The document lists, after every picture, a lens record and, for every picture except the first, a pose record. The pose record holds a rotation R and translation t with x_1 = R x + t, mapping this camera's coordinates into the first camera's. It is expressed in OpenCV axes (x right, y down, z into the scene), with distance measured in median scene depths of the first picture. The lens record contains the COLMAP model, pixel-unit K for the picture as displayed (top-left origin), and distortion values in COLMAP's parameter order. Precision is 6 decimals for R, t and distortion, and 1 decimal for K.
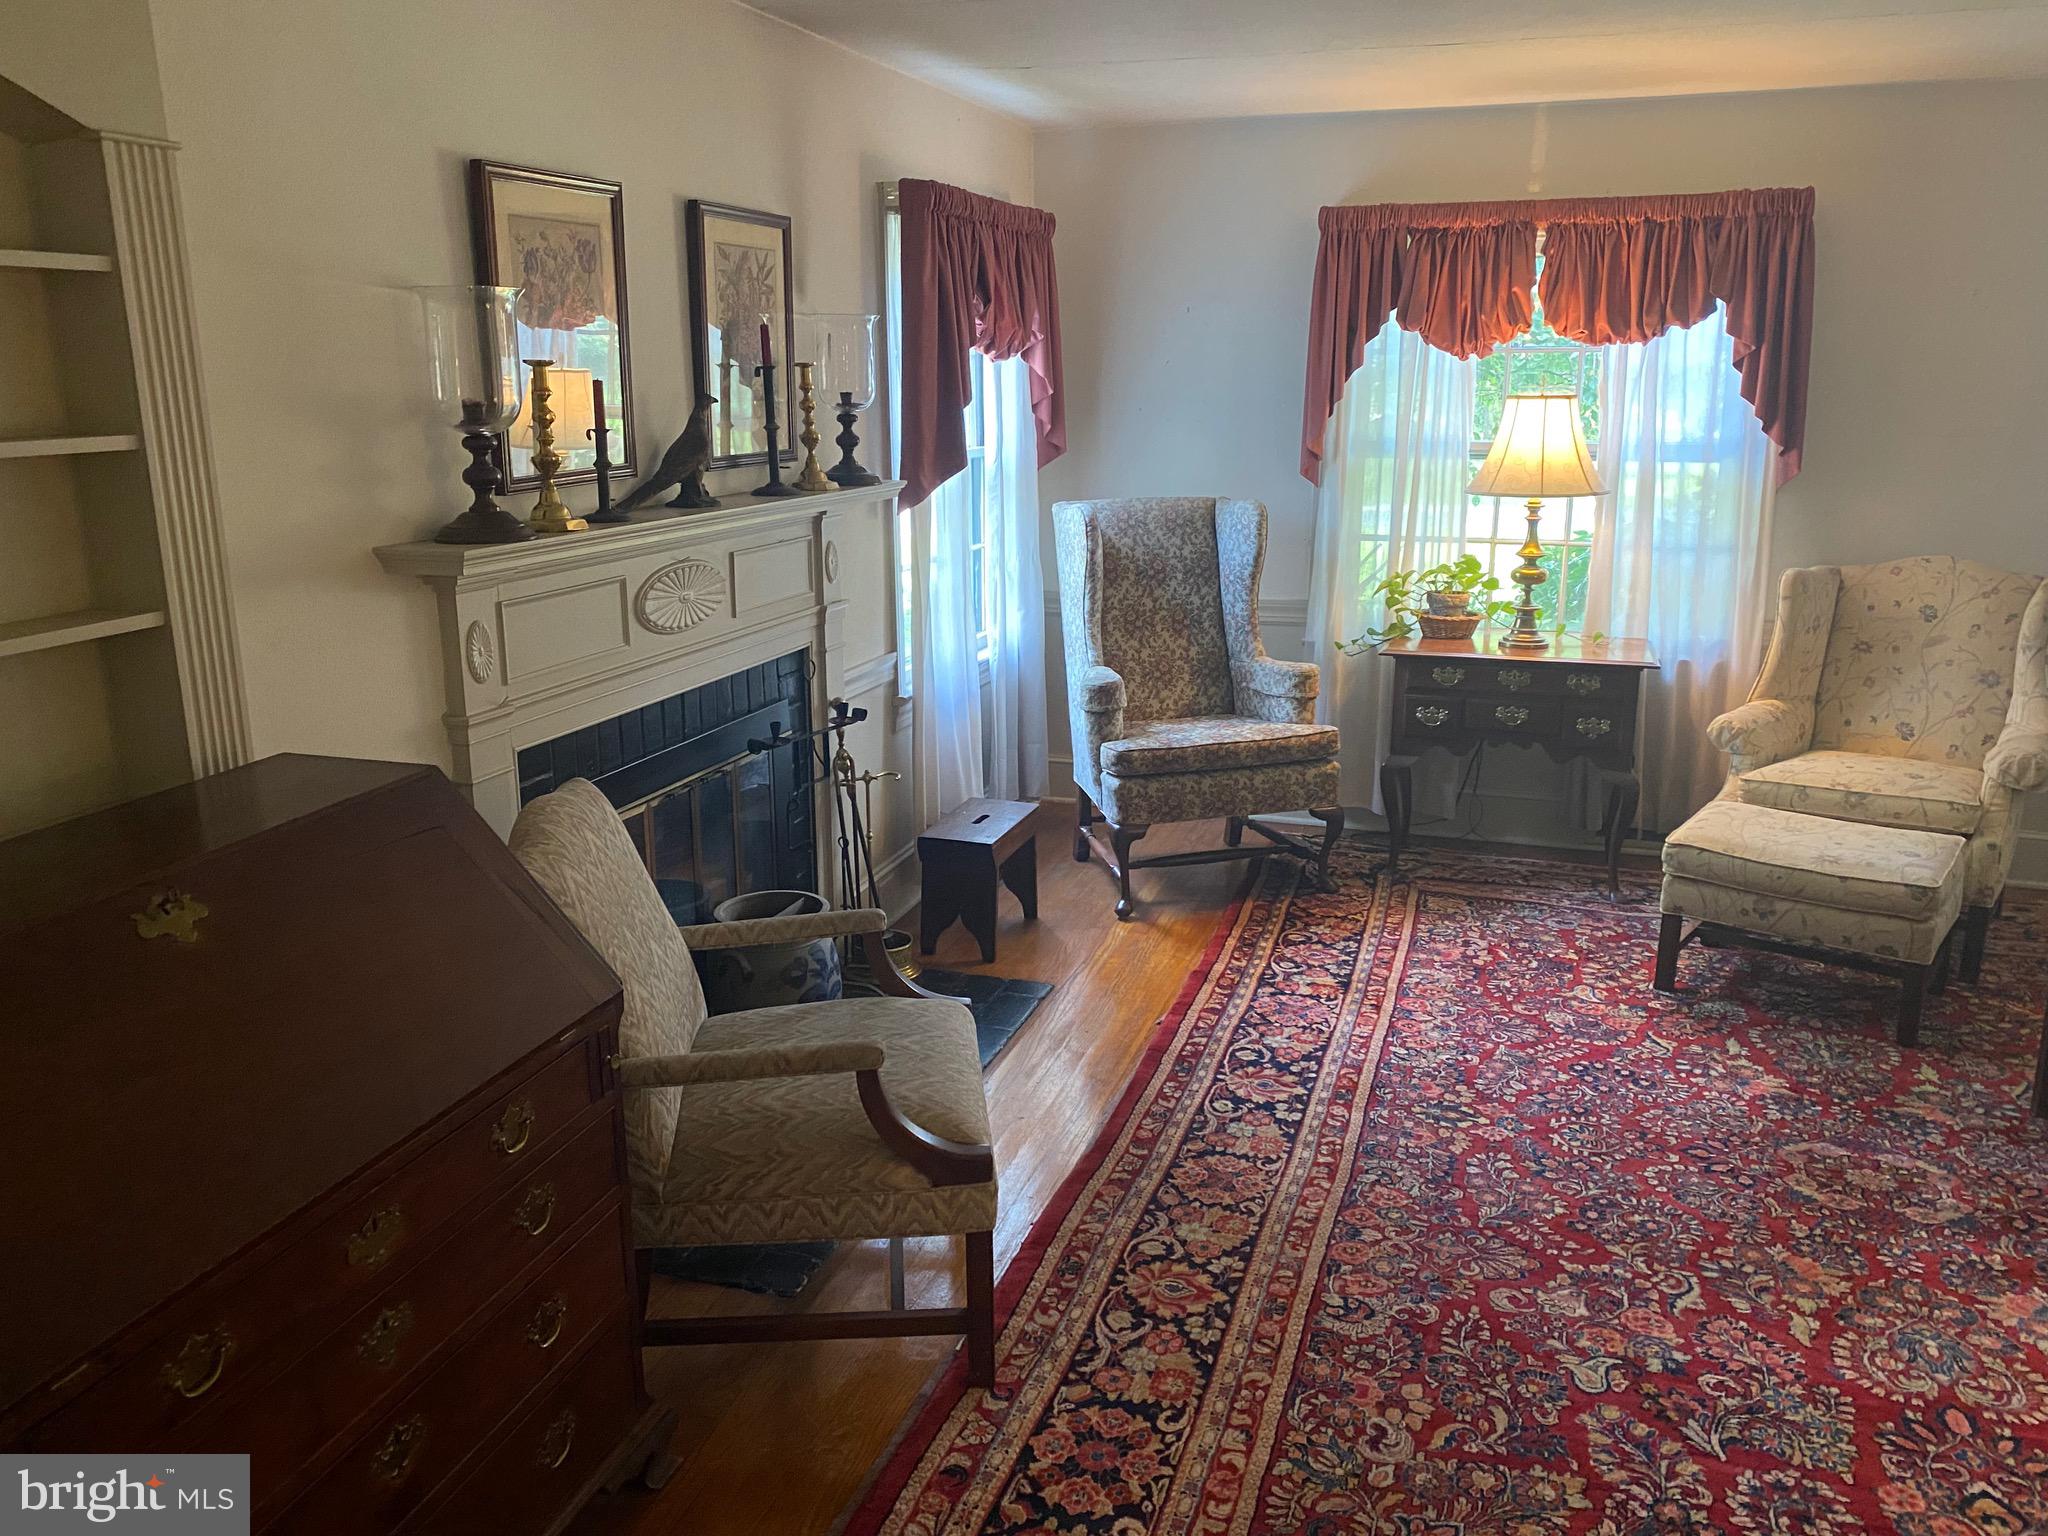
lens RADIAL K [[1575.4, 0, 1032.8], [0, 1575.4, 745.7], [0, 0, 1]] dist [0.044132, -0.040368]
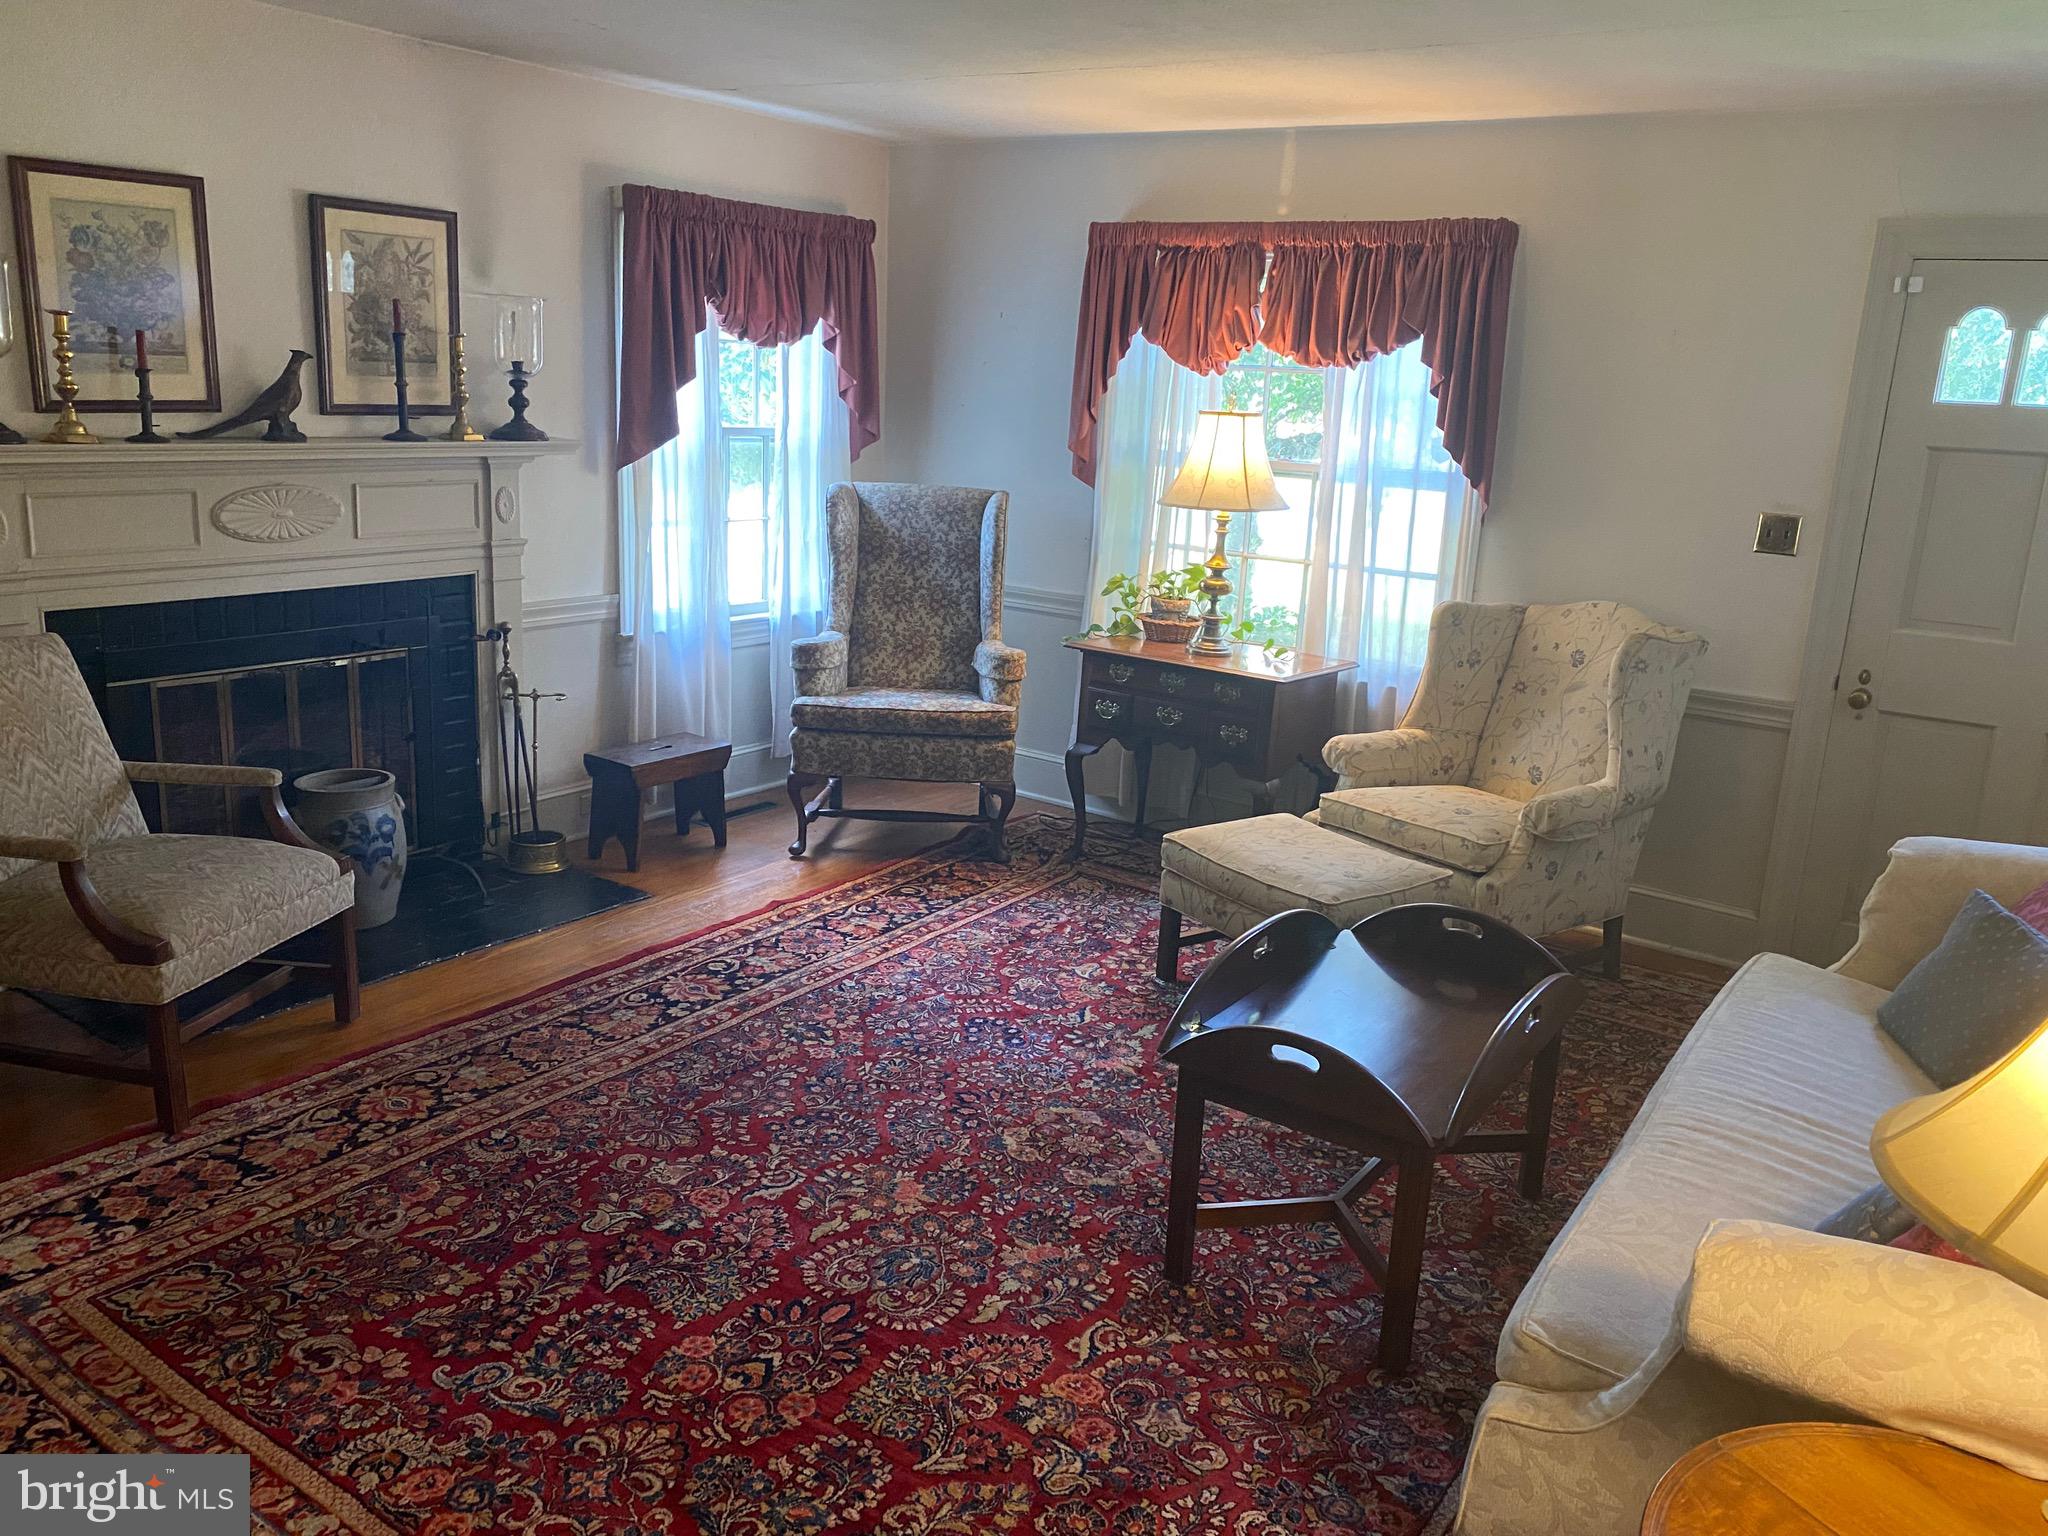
lens RADIAL K [[1575.4, 0, 1036.9], [0, 1575.4, 747.3], [0, 0, 1]] dist [0.044132, -0.040368]
pose [[0.954504, 0.120670, -0.272693, 0.589986], [-0.122210, 0.992439, 0.011398, 0.000269], [0.272007, 0.022447, 0.962033, -0.024315]]
